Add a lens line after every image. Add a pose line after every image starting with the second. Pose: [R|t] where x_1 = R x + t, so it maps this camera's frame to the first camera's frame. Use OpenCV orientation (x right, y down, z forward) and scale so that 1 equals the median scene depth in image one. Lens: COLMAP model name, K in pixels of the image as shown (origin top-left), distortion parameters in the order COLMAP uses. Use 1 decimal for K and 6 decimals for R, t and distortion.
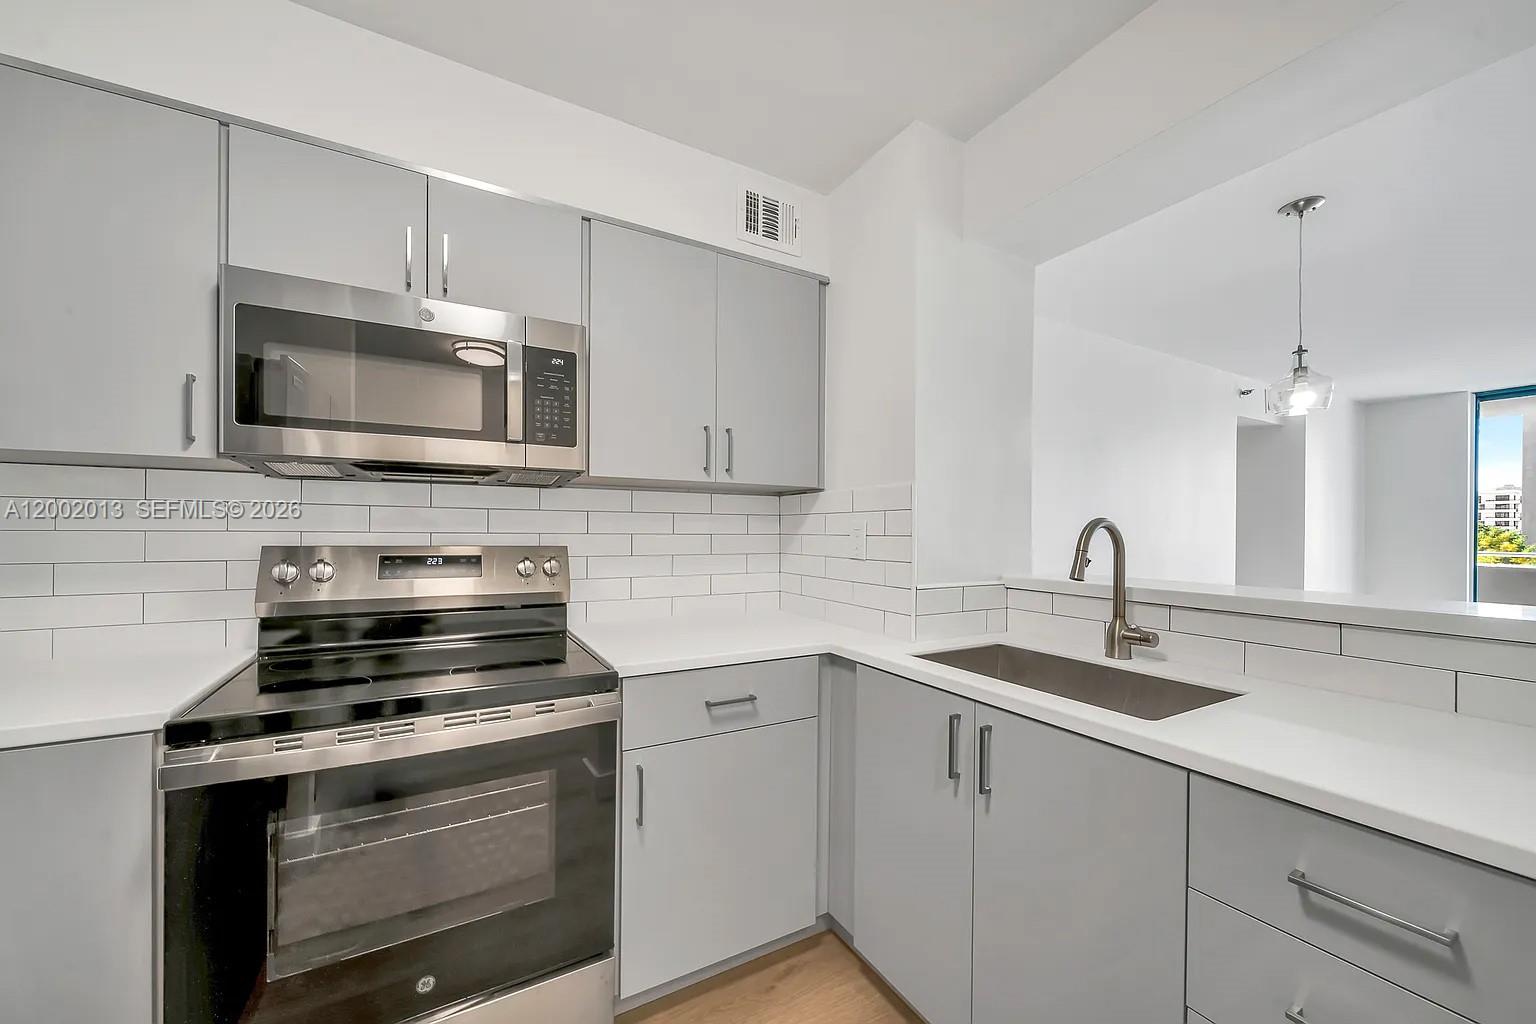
lens RADIAL K [[543.1, 0, 742.9], [0, 543.1, 528.0], [0, 0, 1]] dist [-0.000568, -0.000022]
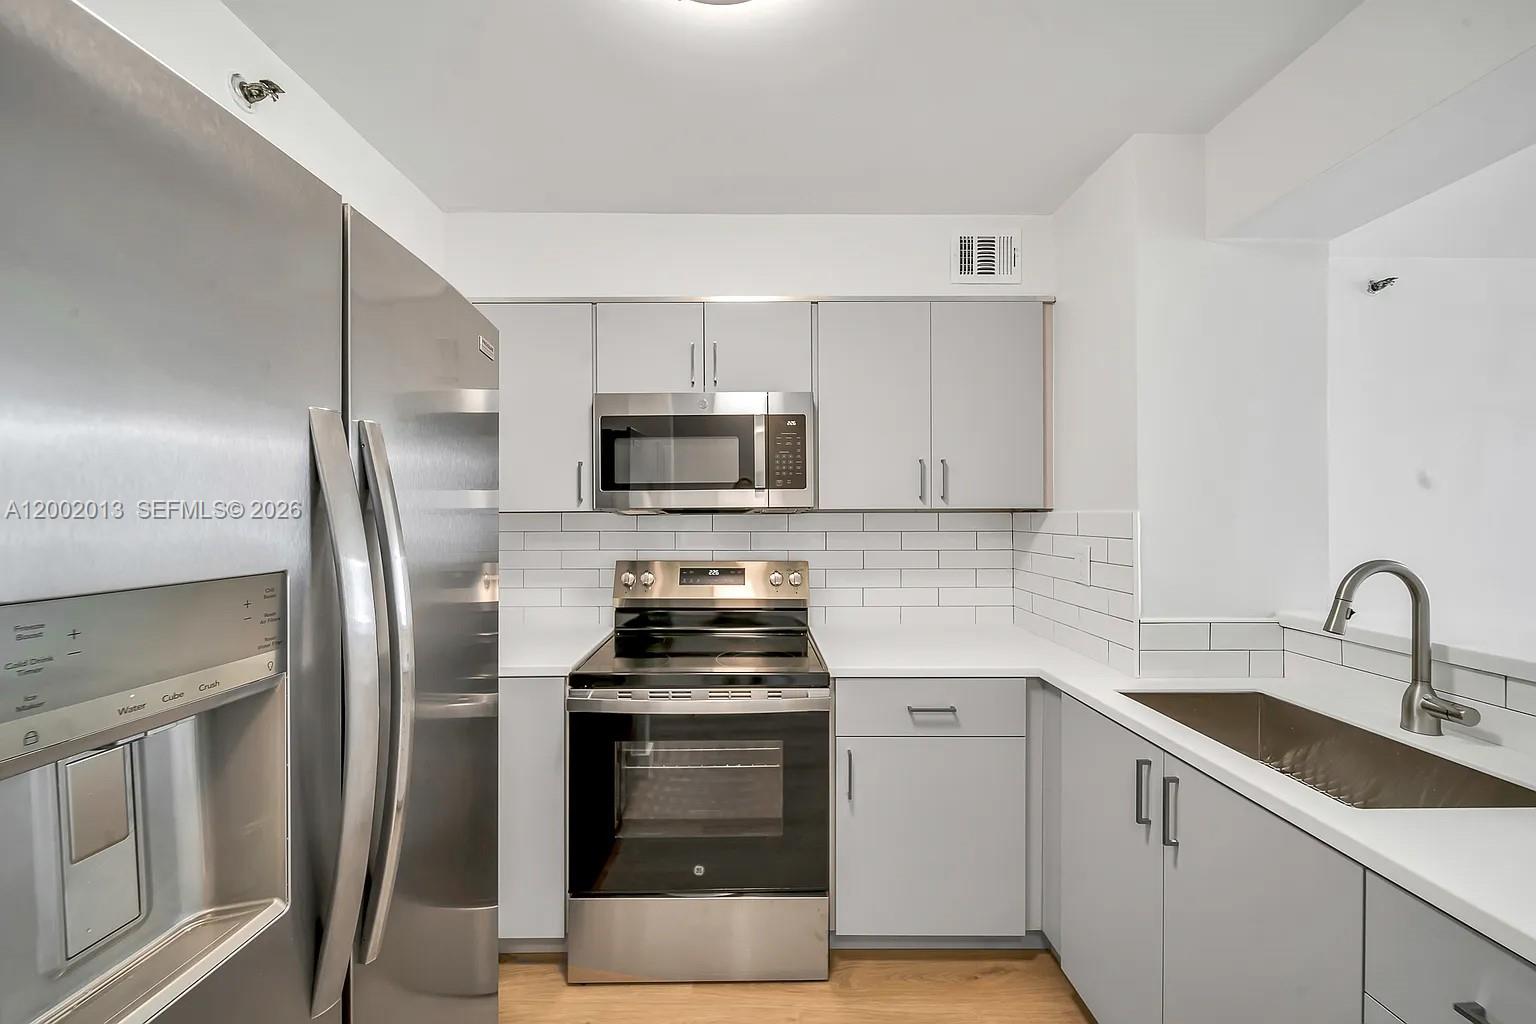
lens RADIAL K [[537.1, 0, 768.0], [0, 537.1, 512.0], [0, 0, 1]] dist [-0.000016, -0.000185]
pose [[0.890419, -0.009223, -0.455049, 0.185769], [0.007594, 0.999957, -0.005408, -0.090142], [0.455079, 0.001360, 0.890450, -0.156189]]
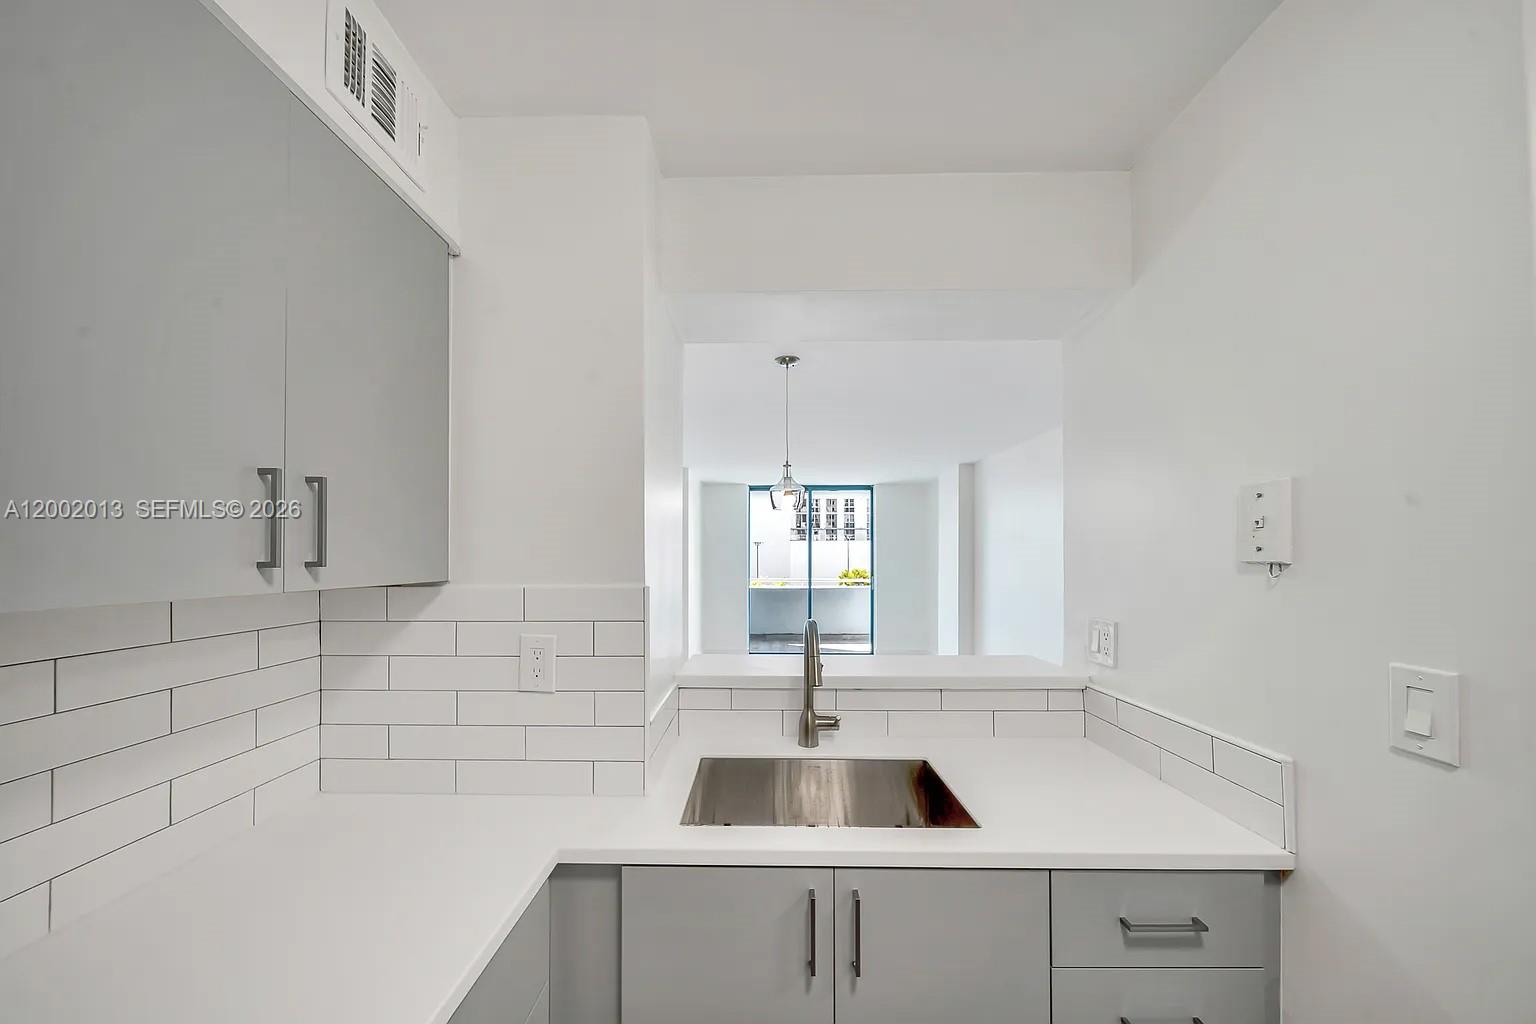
lens RADIAL K [[549.1, 0, 756.2], [0, 549.1, 547.0], [0, 0, 1]] dist [-0.000207, -0.000077]
pose [[0.489763, 0.006337, 0.871833, -0.314118], [0.004094, 0.999946, -0.009568, -0.143439], [-0.871846, 0.008256, 0.489711, 0.535223]]
